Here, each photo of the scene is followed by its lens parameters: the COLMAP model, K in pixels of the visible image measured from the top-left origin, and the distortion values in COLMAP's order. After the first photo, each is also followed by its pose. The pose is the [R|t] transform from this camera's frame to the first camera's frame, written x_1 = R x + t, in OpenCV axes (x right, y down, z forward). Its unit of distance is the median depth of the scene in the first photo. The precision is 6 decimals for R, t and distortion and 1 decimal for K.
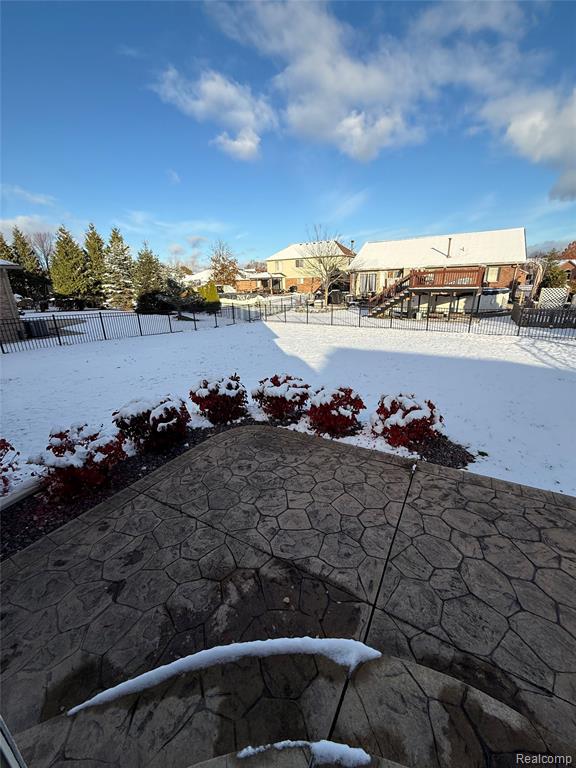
lens RADIAL K [[302.7, 0, 288.0], [0, 302.7, 384.0], [0, 0, 1]] dist [-0.010947, 0.000416]
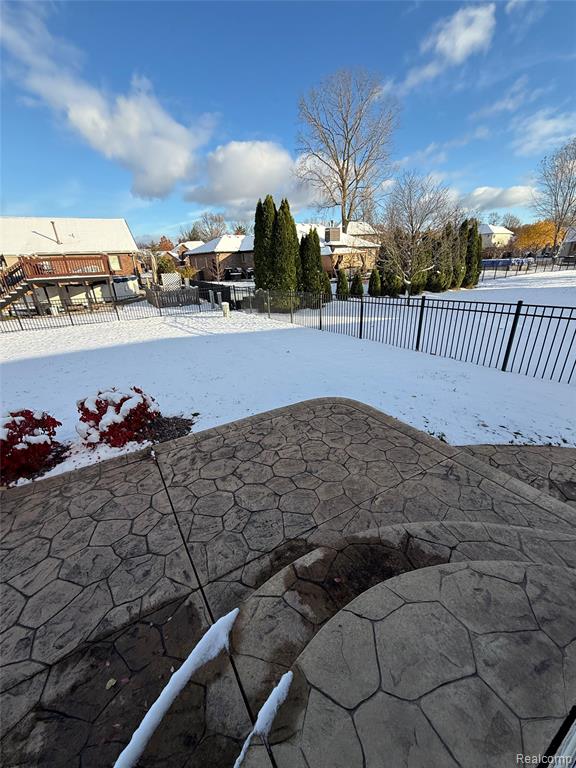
lens RADIAL K [[302.7, 0, 288.0], [0, 302.7, 384.0], [0, 0, 1]] dist [-0.010947, 0.000416]
pose [[0.477057, -0.318661, 0.819068, -0.097042], [0.293810, 0.936158, 0.193090, 0.004328], [-0.828307, 0.148535, 0.540226, 0.073161]]
